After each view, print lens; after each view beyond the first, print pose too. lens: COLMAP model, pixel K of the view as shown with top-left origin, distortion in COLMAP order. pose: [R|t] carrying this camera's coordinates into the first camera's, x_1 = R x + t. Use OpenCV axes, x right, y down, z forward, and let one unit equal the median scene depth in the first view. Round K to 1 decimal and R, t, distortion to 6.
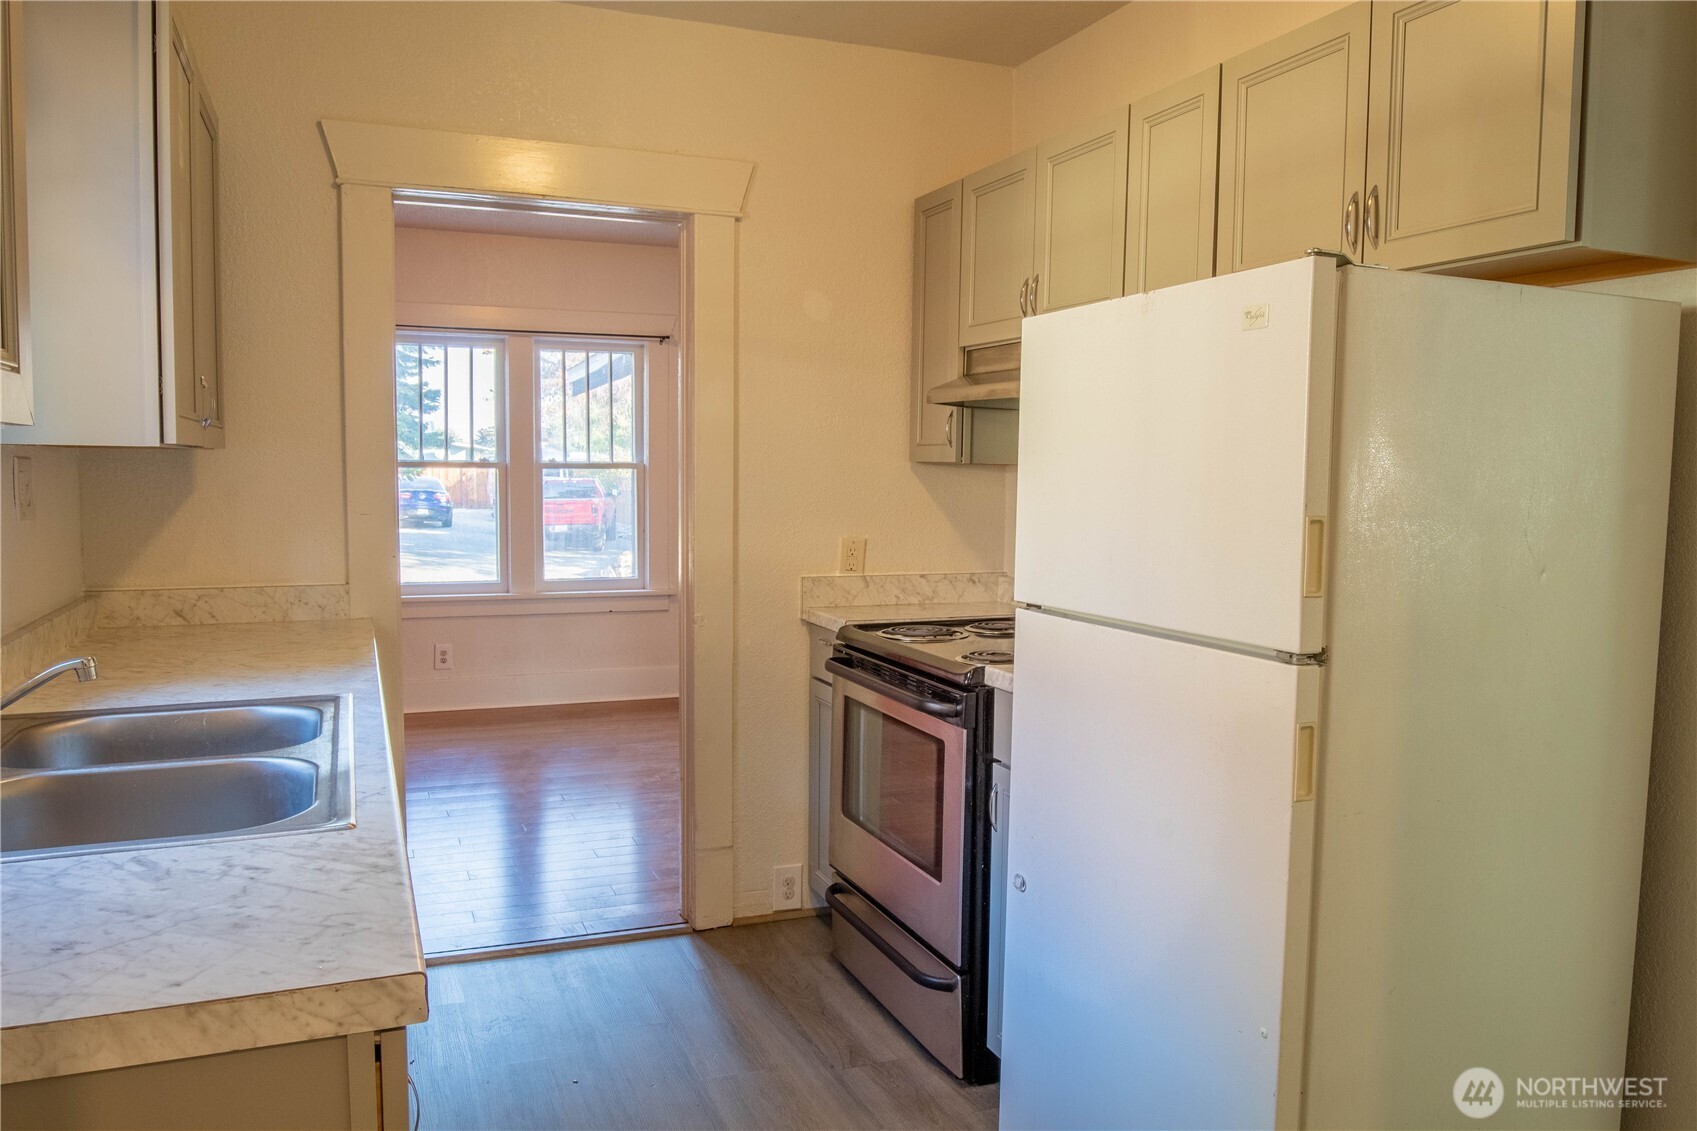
lens RADIAL K [[1259.8, 0, 850.5], [0, 1259.8, 566.2], [0, 0, 1]] dist [-0.031139, -0.001955]
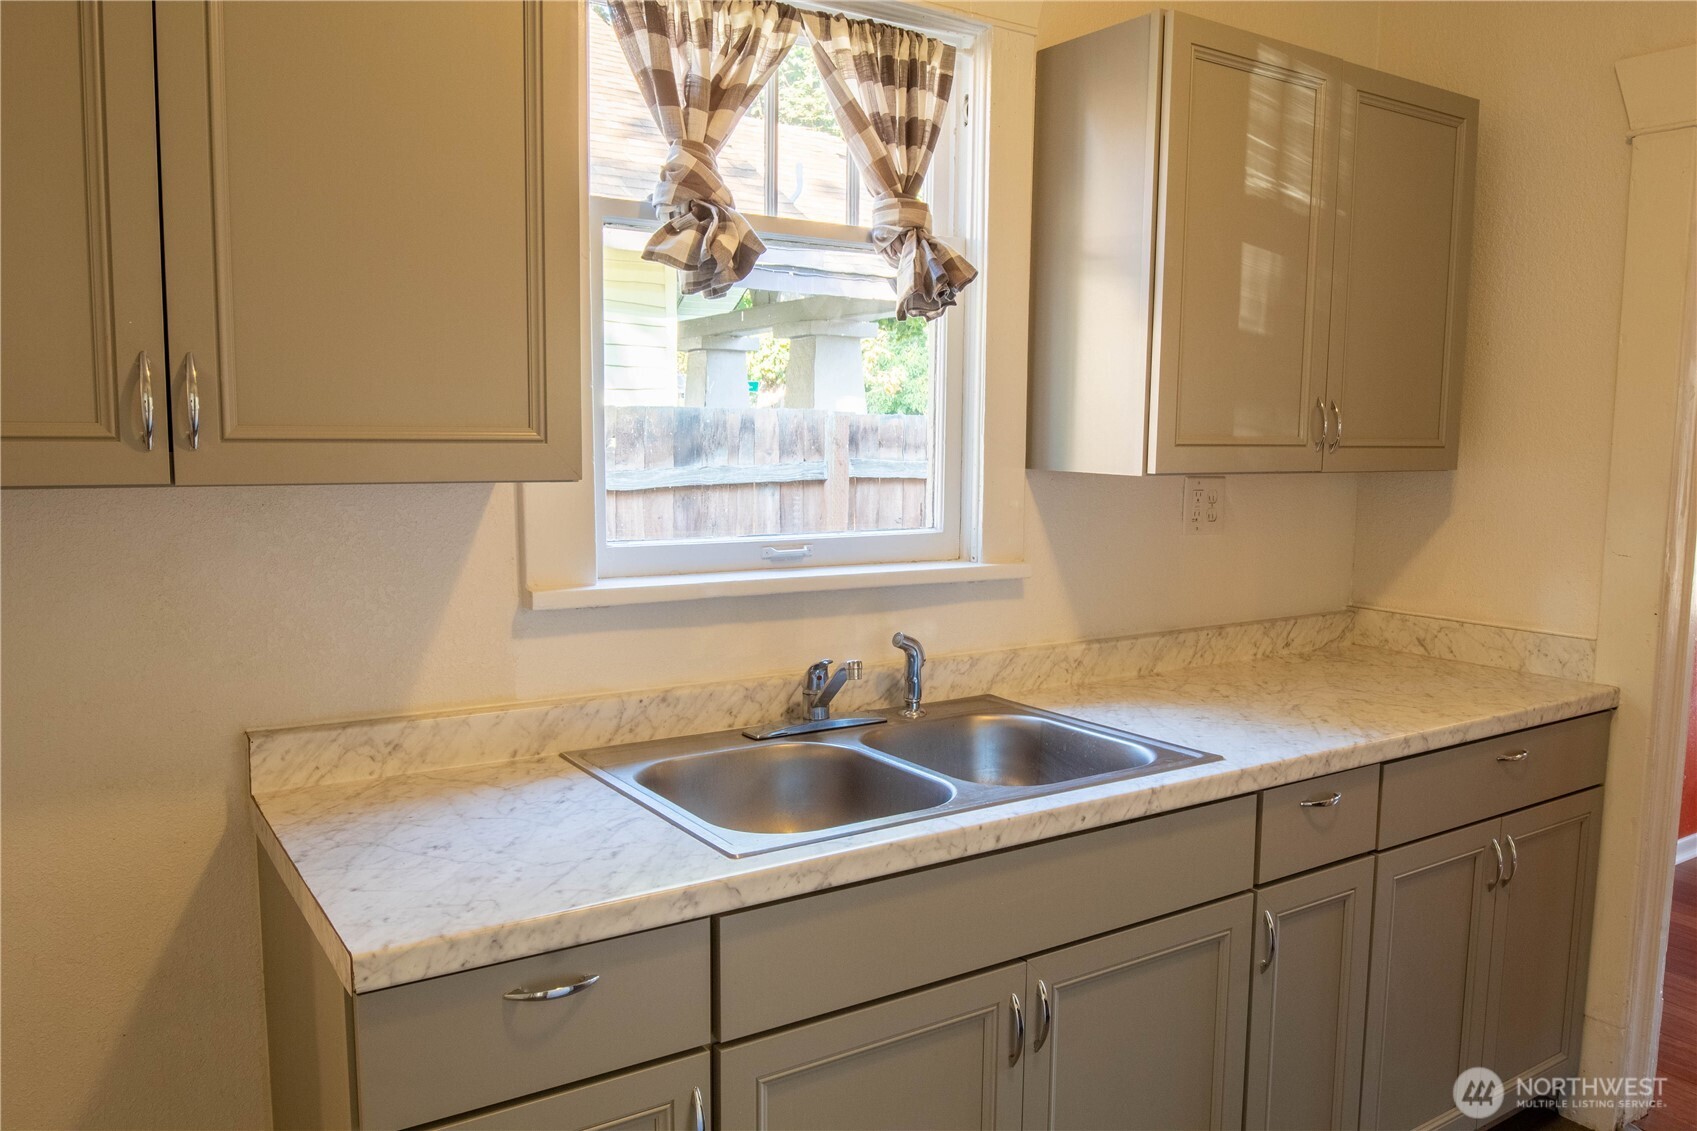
lens RADIAL K [[1259.8, 0, 854.5], [0, 1259.8, 569.2], [0, 0, 1]] dist [-0.031139, -0.001955]
pose [[0.208681, 0.102202, -0.972629, 0.290263], [-0.087505, 0.992487, 0.085514, -0.061530], [0.974061, 0.067264, 0.216056, 0.387391]]
